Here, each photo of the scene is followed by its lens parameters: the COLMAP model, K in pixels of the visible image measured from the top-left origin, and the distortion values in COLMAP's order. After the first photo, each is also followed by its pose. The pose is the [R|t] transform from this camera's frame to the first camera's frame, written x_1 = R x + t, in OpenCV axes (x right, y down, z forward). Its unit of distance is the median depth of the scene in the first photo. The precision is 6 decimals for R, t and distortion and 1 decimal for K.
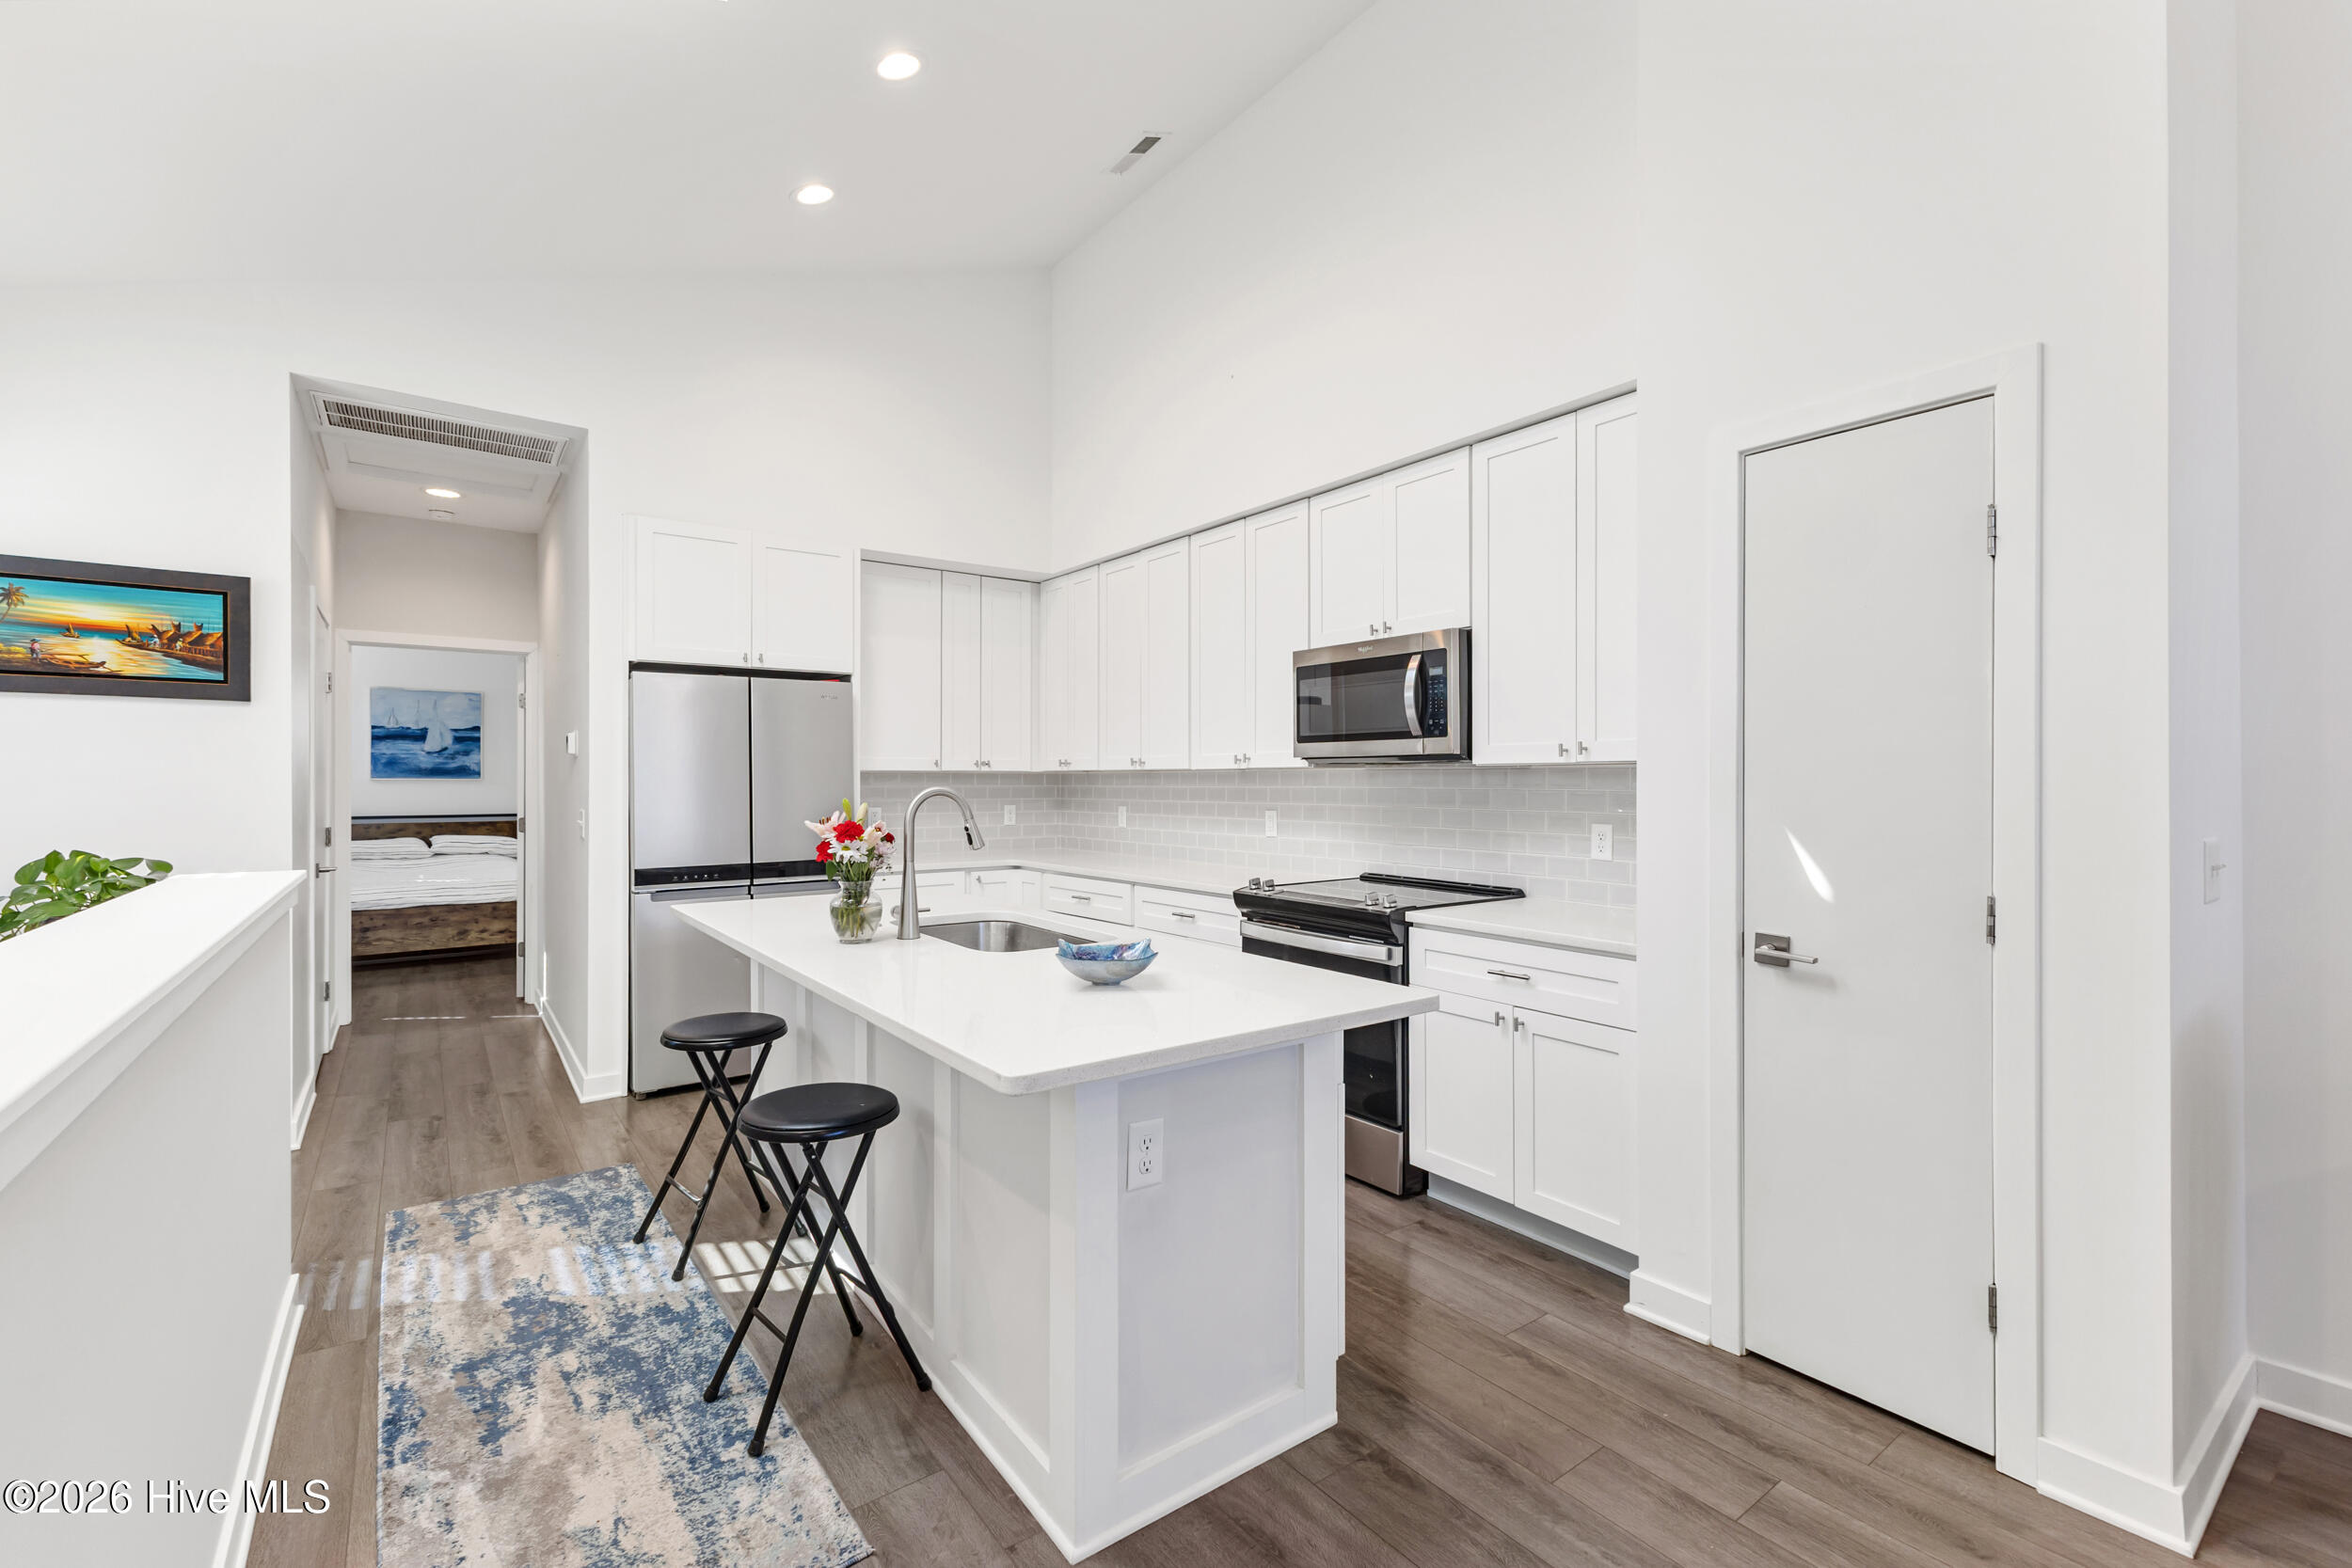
lens RADIAL K [[1008.8, 0, 1179.2], [0, 1008.8, 775.7], [0, 0, 1]] dist [0.007458, -0.000577]
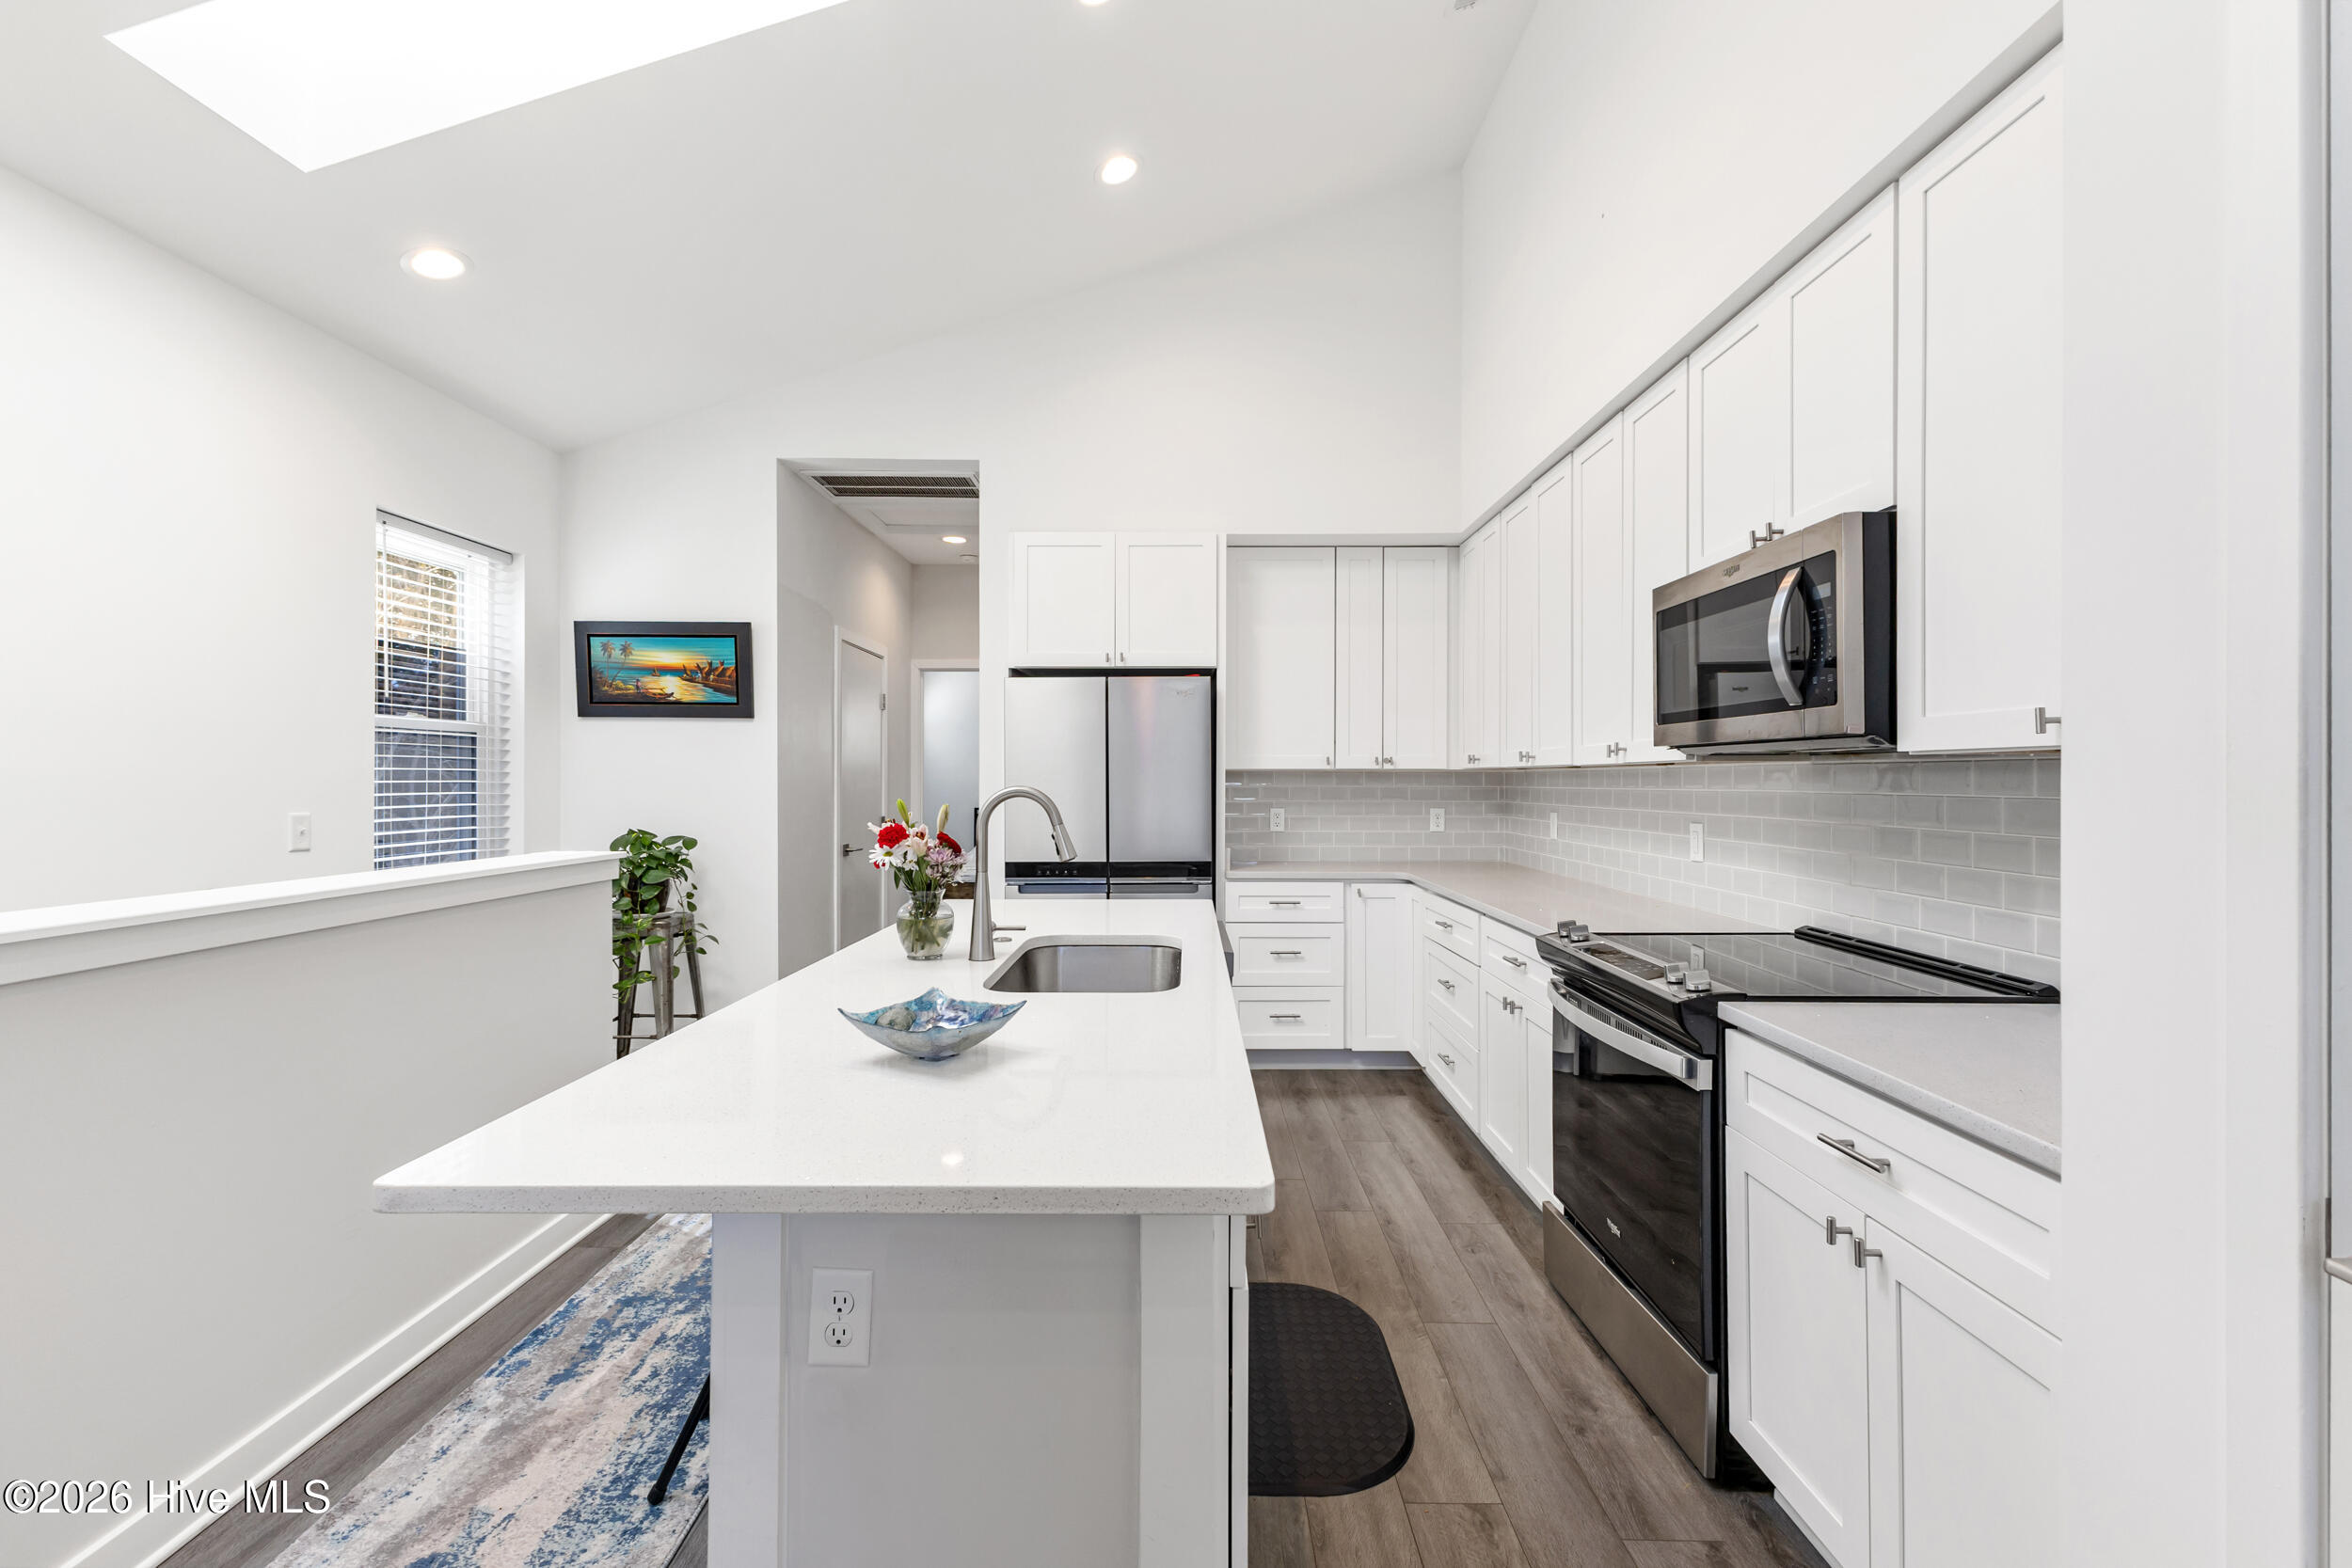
lens RADIAL K [[1008.8, 0, 1179.2], [0, 1008.8, 775.7], [0, 0, 1]] dist [0.007458, -0.000577]
pose [[0.799559, -0.001200, -0.600586, 0.293027], [0.001790, 0.999998, 0.000384, 0.000668], [0.600585, -0.001382, 0.799560, 0.298302]]
